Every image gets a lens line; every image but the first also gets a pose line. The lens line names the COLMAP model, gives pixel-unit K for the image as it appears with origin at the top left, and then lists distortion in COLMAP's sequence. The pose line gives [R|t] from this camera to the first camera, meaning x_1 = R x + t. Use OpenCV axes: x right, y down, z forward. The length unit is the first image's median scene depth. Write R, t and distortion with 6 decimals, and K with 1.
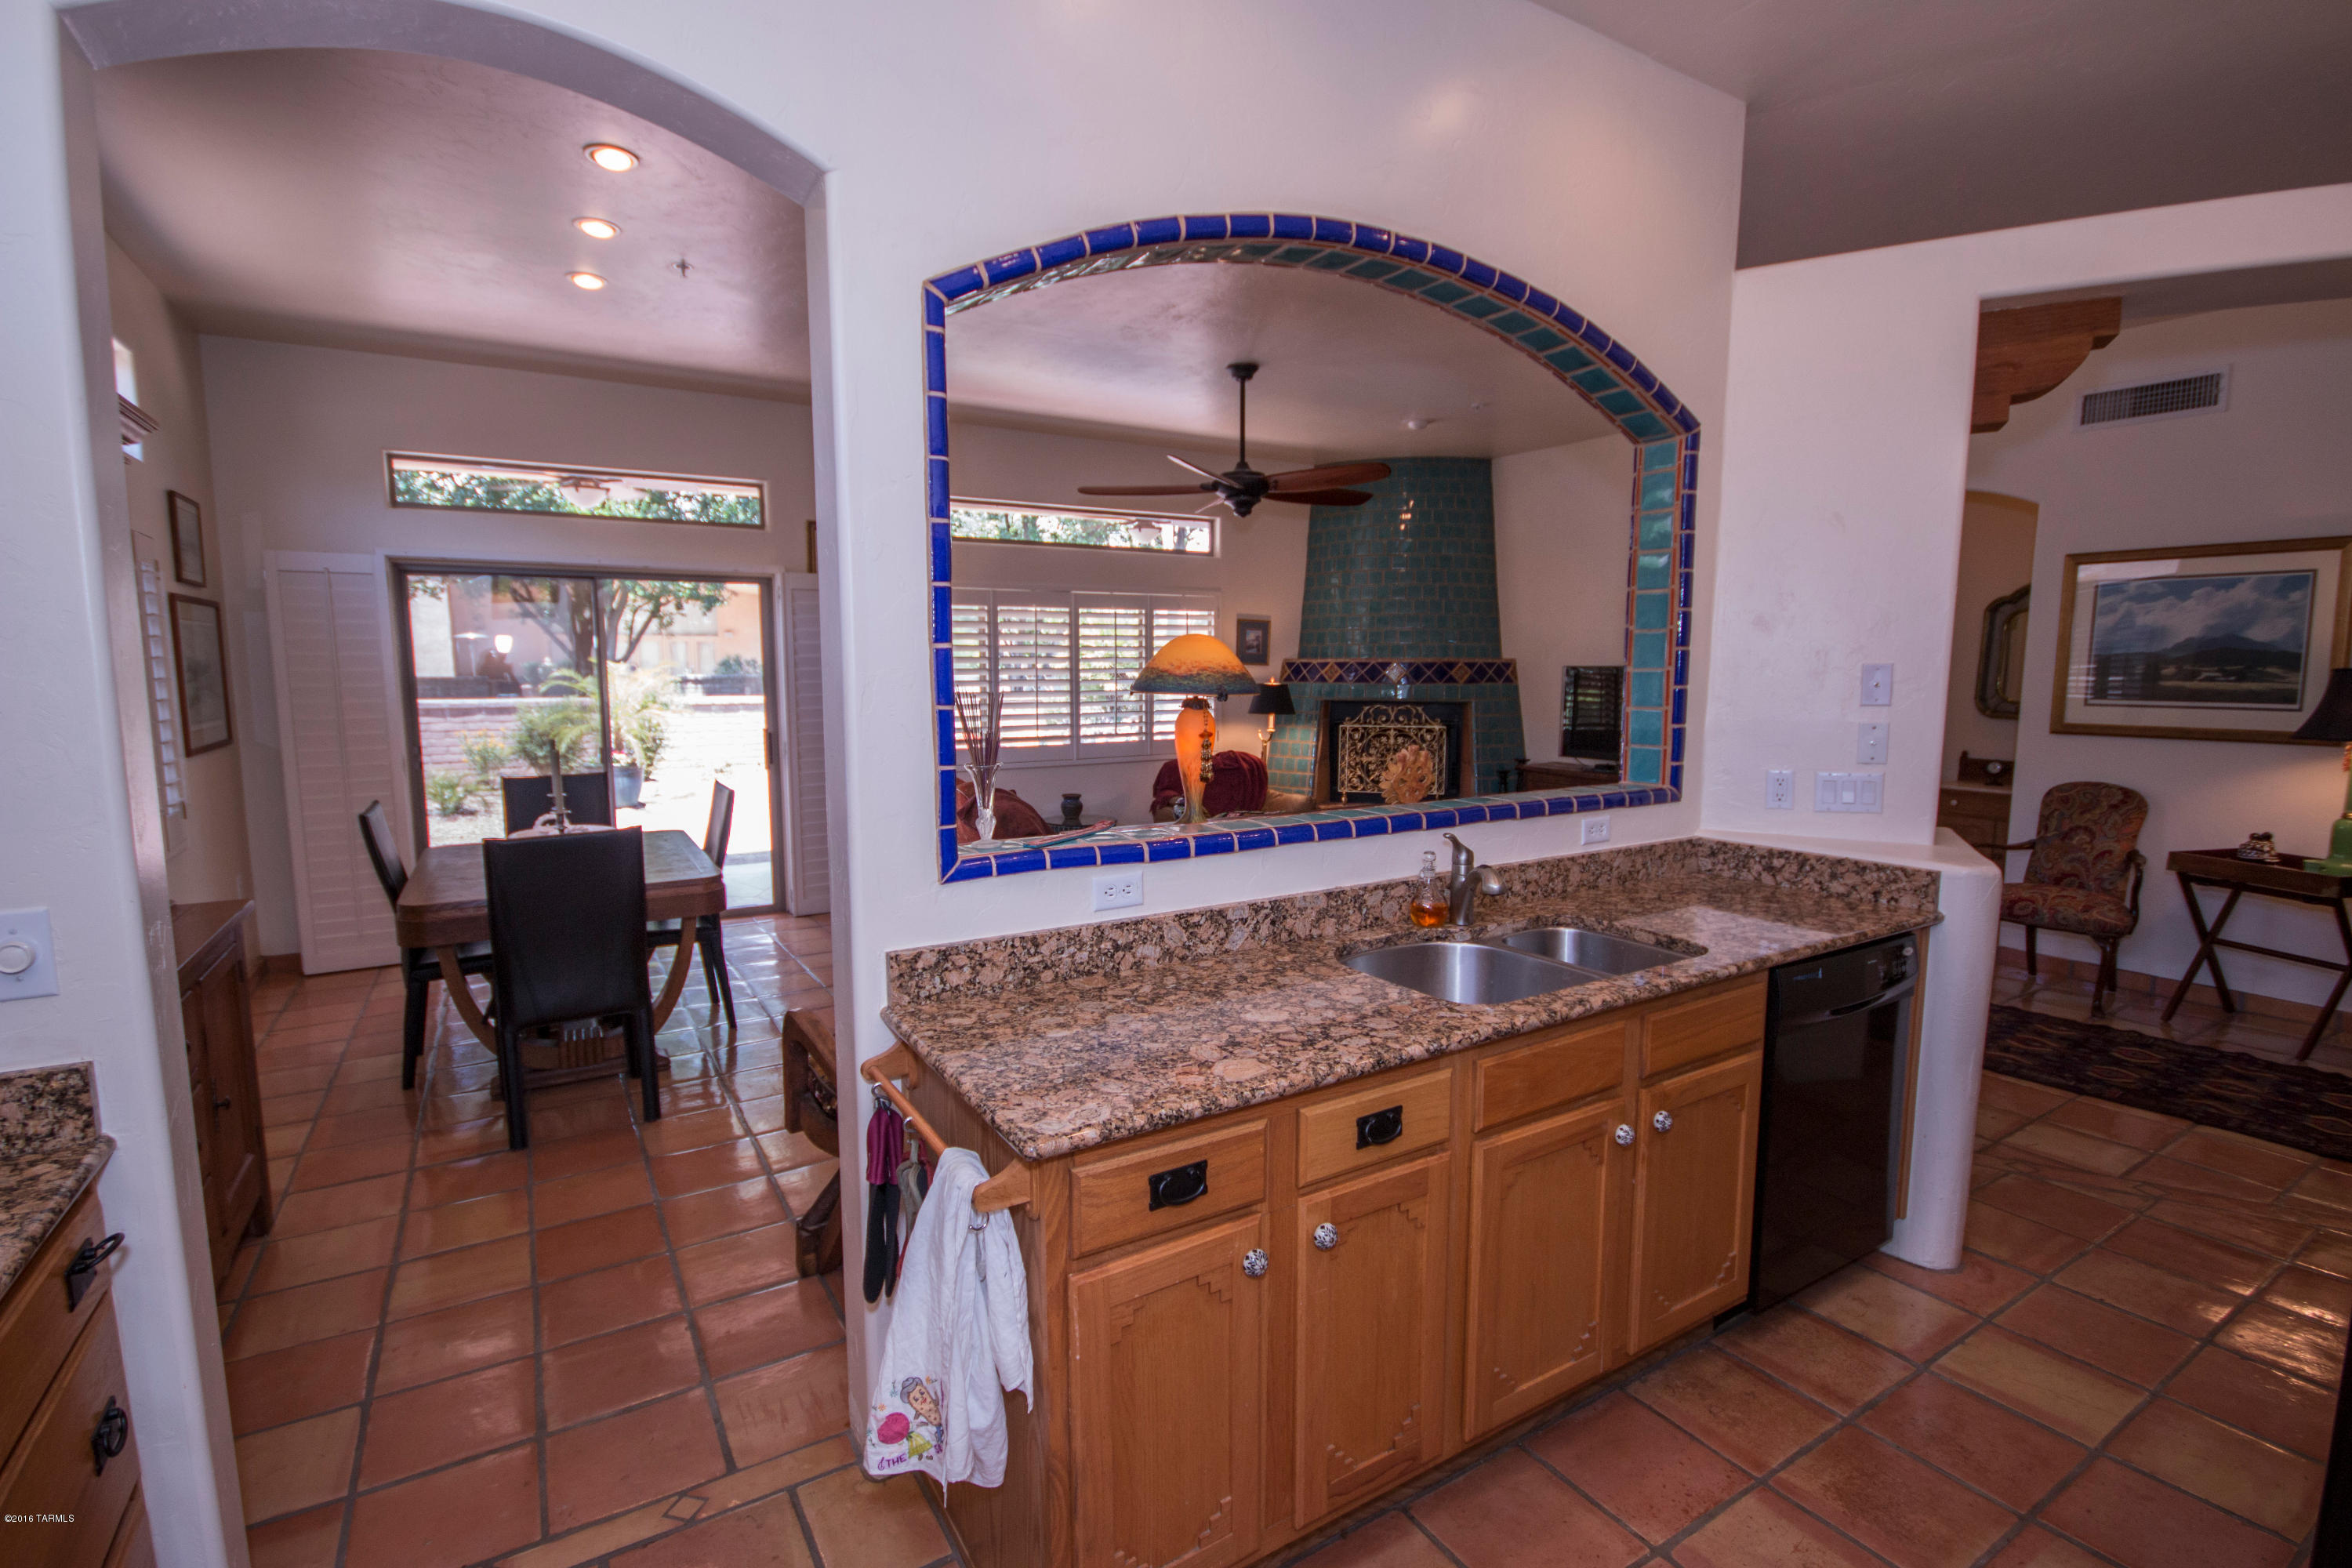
lens RADIAL K [[1094.6, 0, 1170.9], [0, 1094.6, 793.4], [0, 0, 1]] dist [-0.003212, -0.000116]
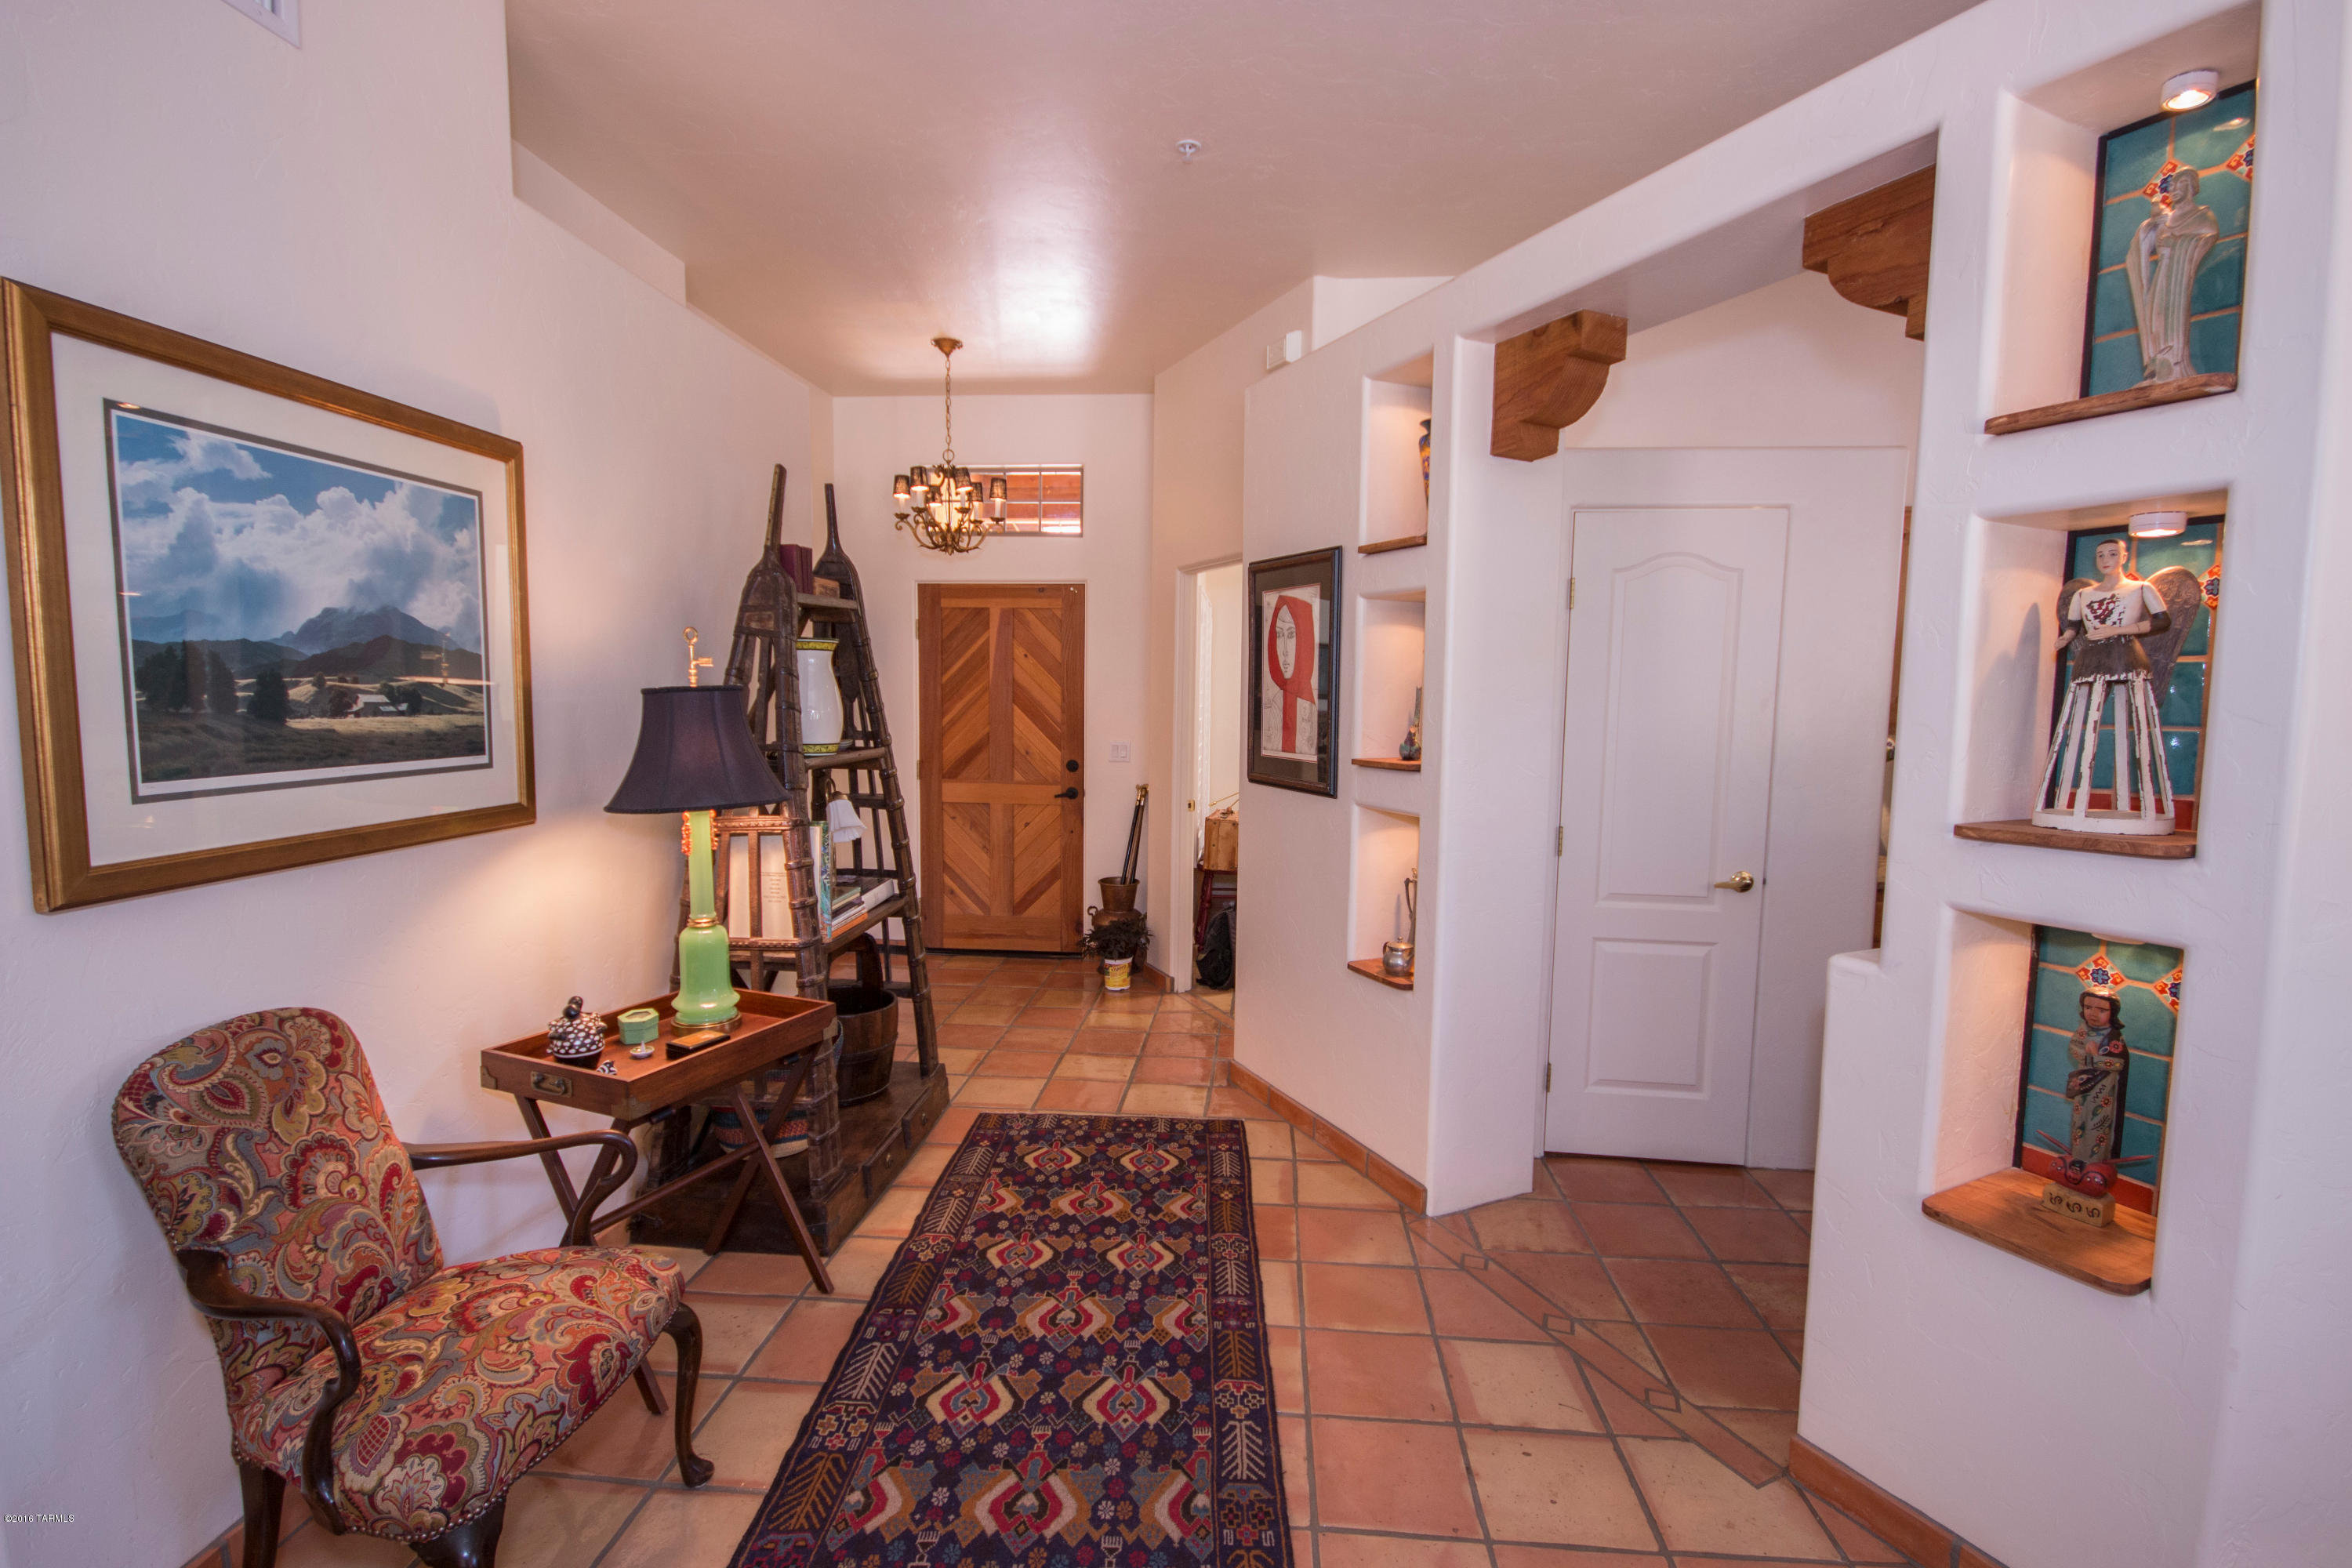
lens RADIAL K [[1089.6, 0, 1178.9], [0, 1089.6, 788.7], [0, 0, 1]] dist [0.026196, -0.018439]
pose [[-0.809157, -0.060402, 0.584480, 0.439702], [0.061405, 0.980564, 0.186344, -0.134323], [-0.584375, 0.186671, -0.789721, 1.151538]]
